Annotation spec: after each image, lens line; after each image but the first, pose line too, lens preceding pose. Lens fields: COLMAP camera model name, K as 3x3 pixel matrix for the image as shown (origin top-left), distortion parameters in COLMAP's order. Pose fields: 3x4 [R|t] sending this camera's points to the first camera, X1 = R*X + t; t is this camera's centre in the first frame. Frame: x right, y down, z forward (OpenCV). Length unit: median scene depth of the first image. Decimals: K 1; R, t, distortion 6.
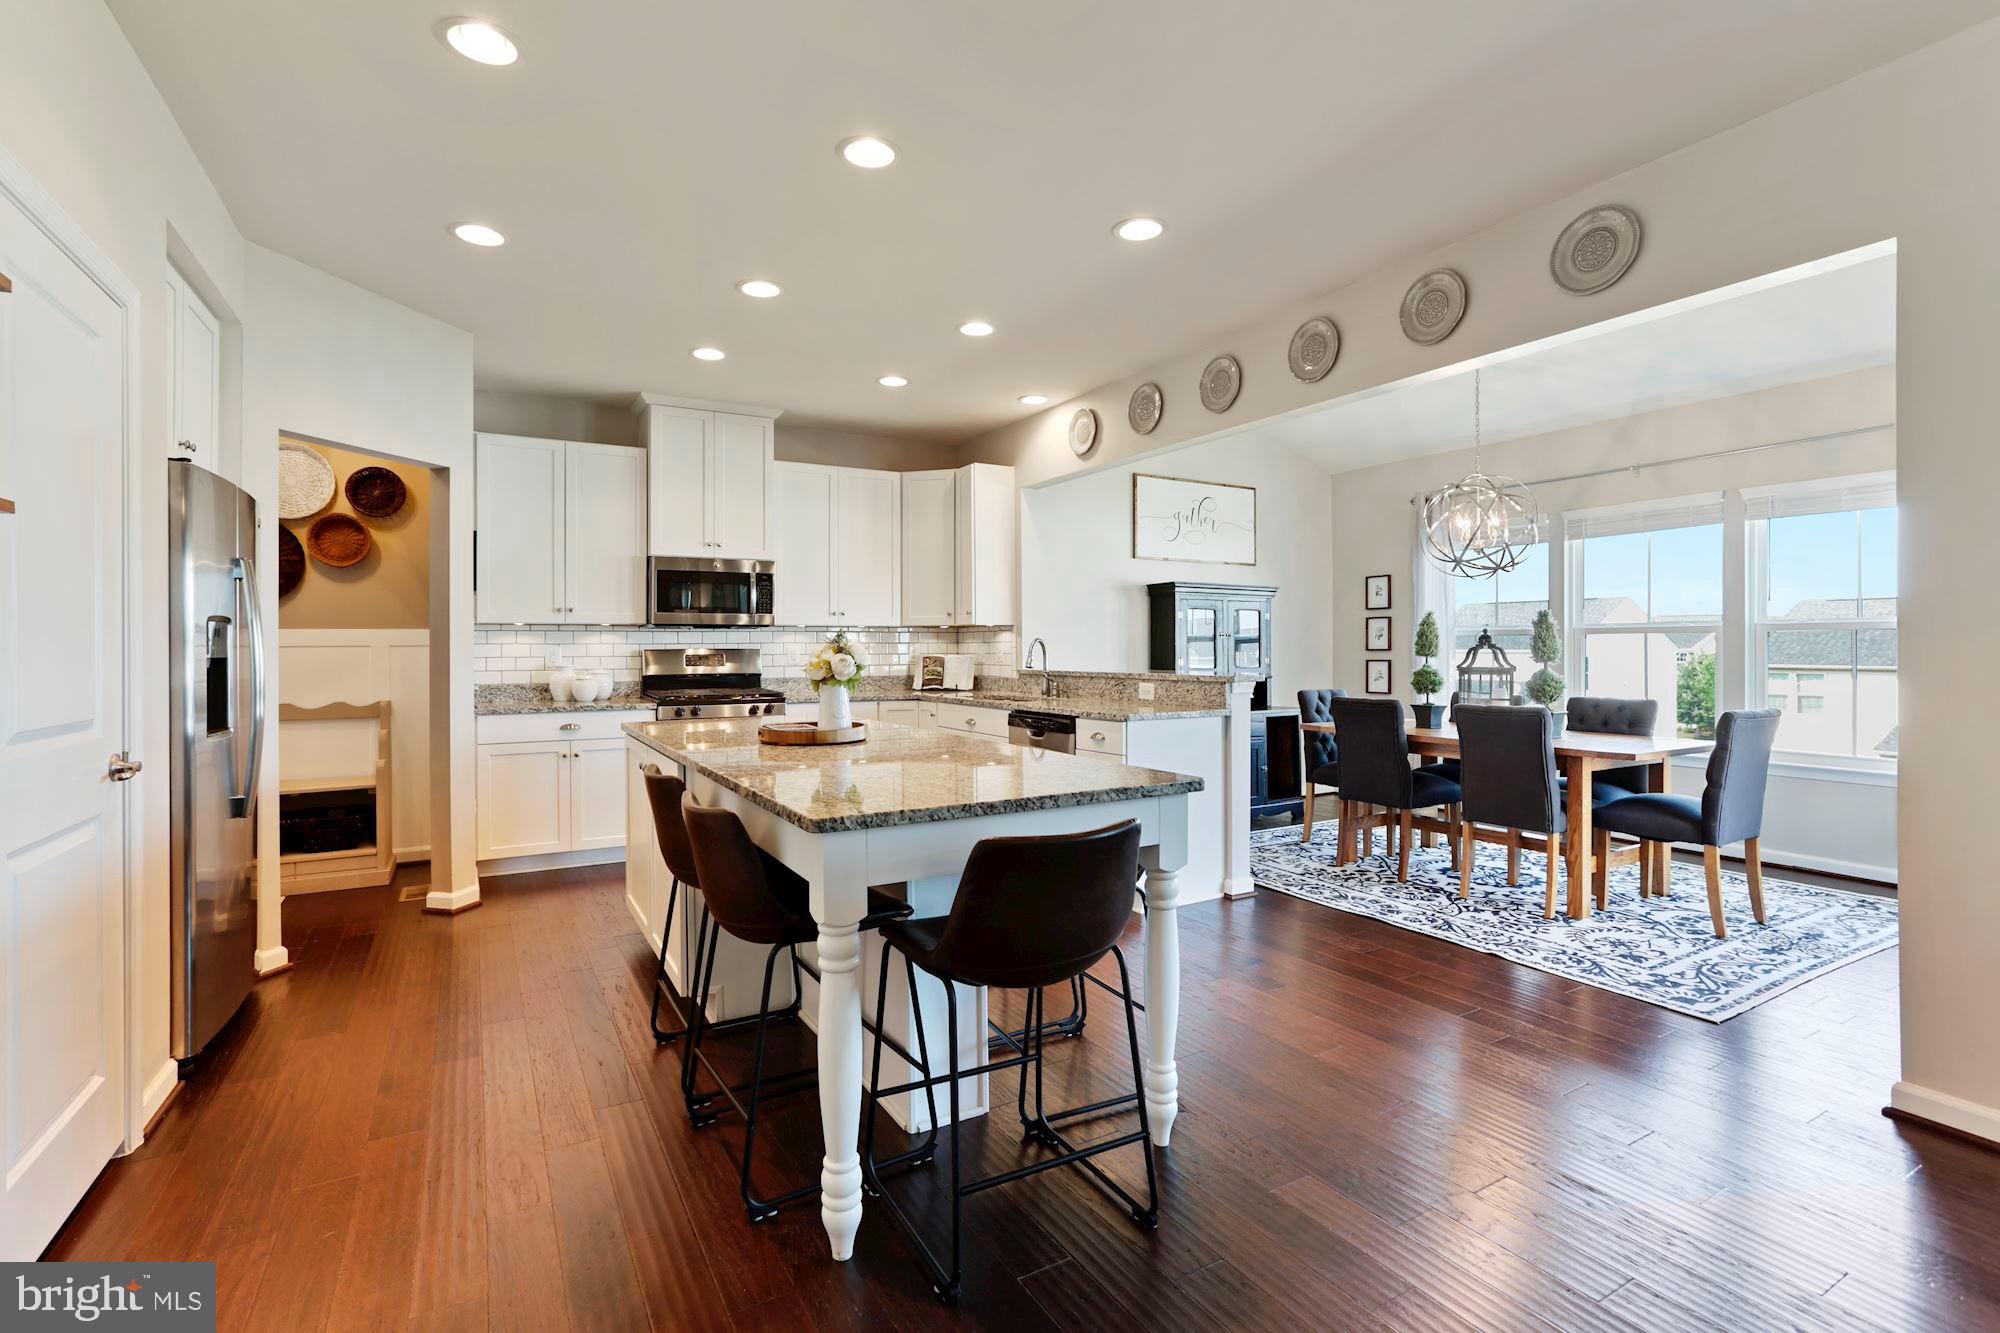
lens RADIAL K [[900.7, 0, 999.8], [0, 900.7, 646.4], [0, 0, 1]] dist [-0.019533, 0.008558]
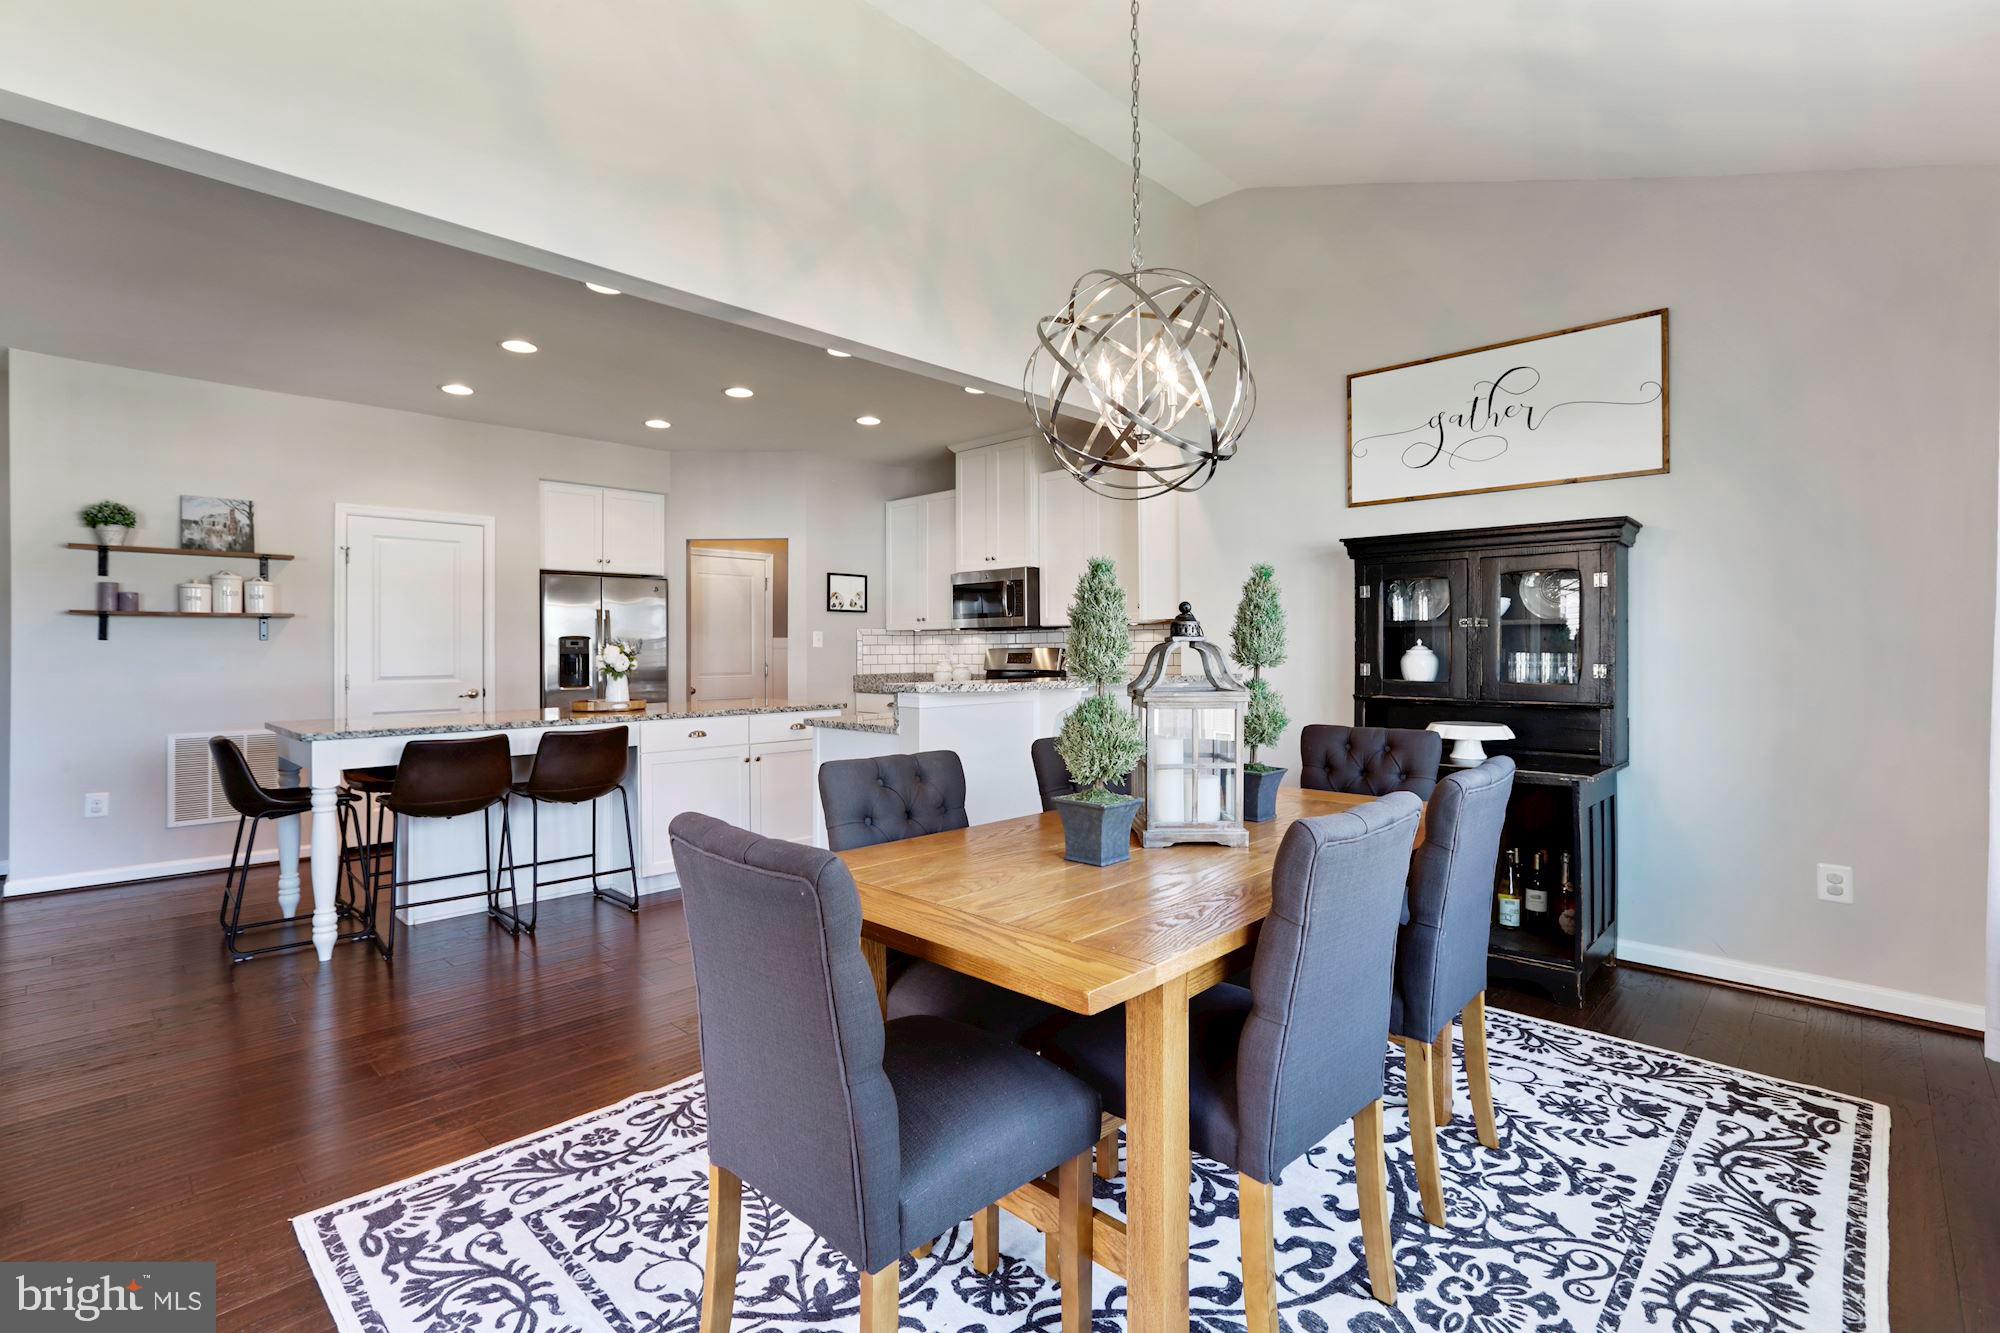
lens RADIAL K [[900.7, 0, 996.5], [0, 900.7, 649.5], [0, 0, 1]] dist [-0.019533, 0.008558]
pose [[0.282074, 0.001692, -0.959391, 0.816308], [0.003911, 0.999988, 0.002913, 0.001007], [0.959385, -0.004574, 0.282064, 0.679353]]
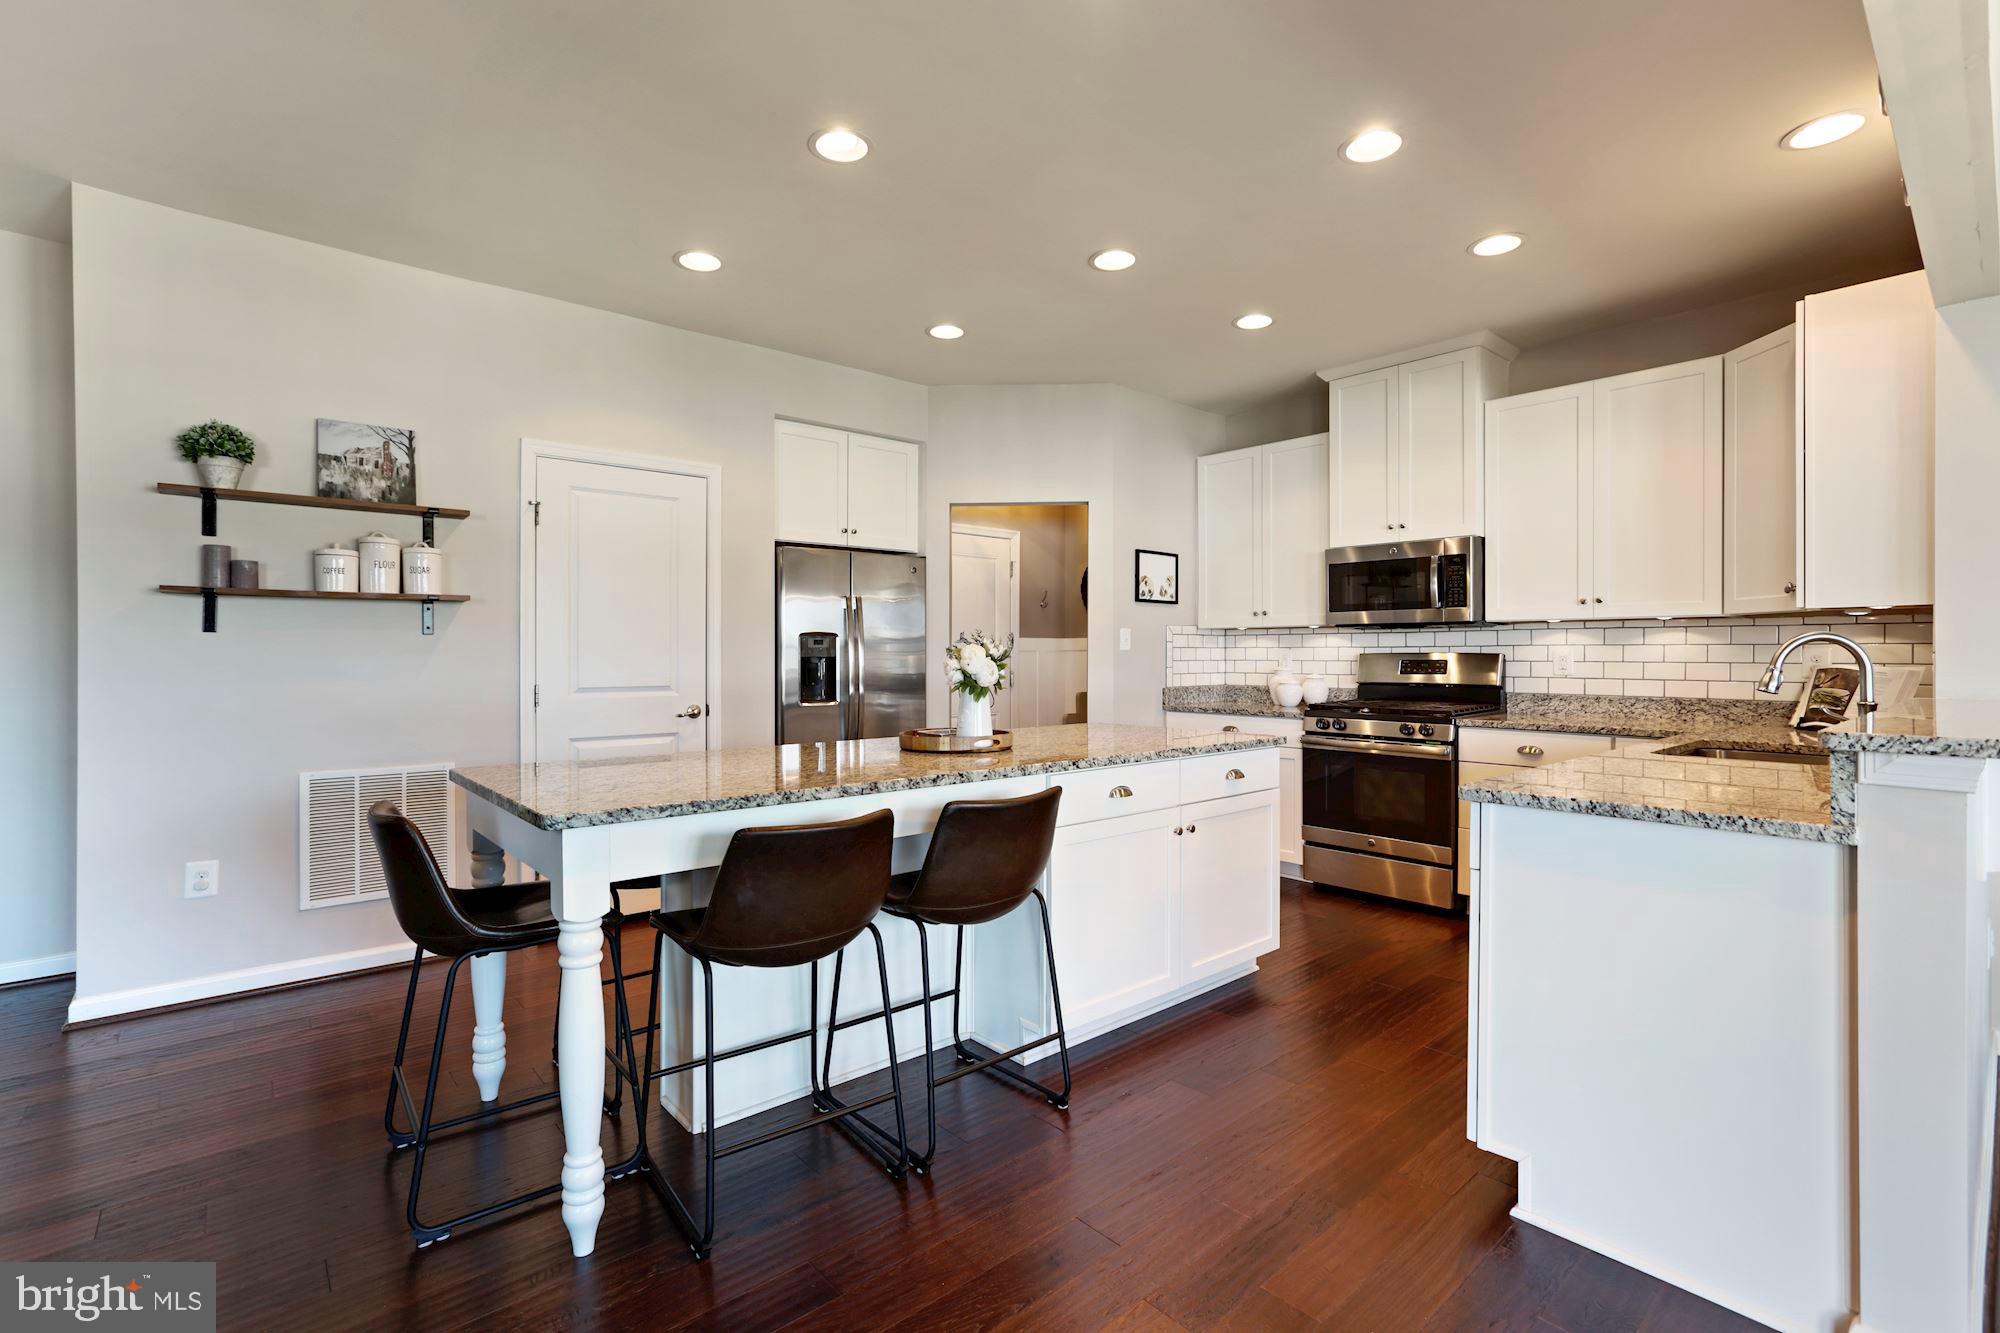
lens RADIAL K [[900.7, 0, 1000.5], [0, 900.7, 667.5], [0, 0, 1]] dist [-0.019533, 0.008558]
pose [[0.196527, 0.017394, -0.980344, 0.421493], [-0.002812, 0.999849, 0.017176, 0.002982], [0.980494, -0.000619, 0.196547, 0.486174]]
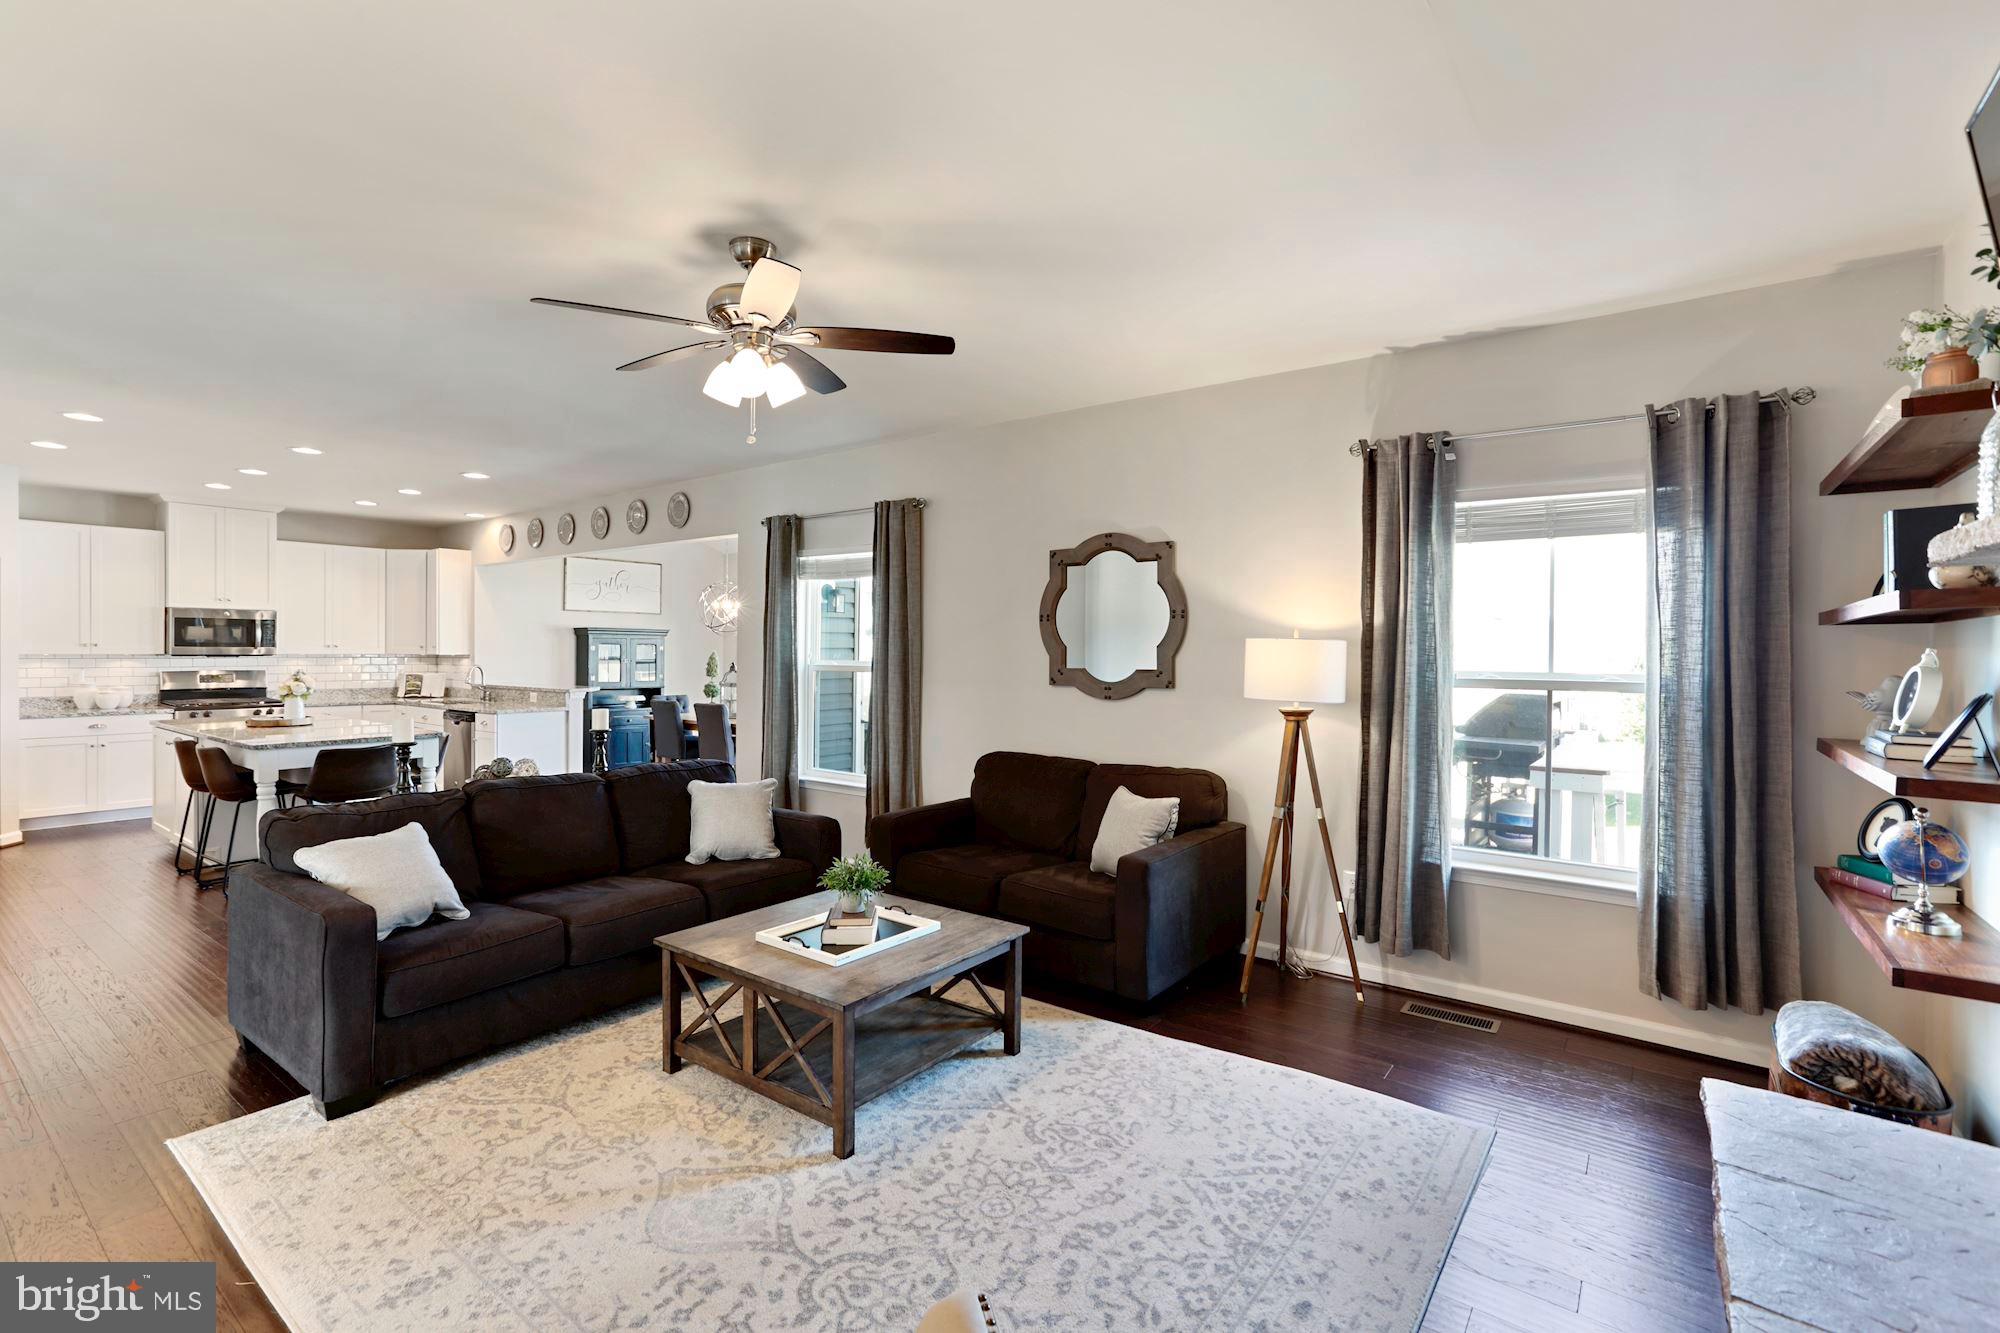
lens RADIAL K [[900.7, 0, 998.4], [0, 900.7, 662.0], [0, 0, 1]] dist [-0.019533, 0.008558]
pose [[0.918211, 0.004085, 0.396071, 0.263023], [-0.009527, 0.999885, 0.011774, -0.041489], [-0.395977, -0.014585, 0.918144, -0.827959]]
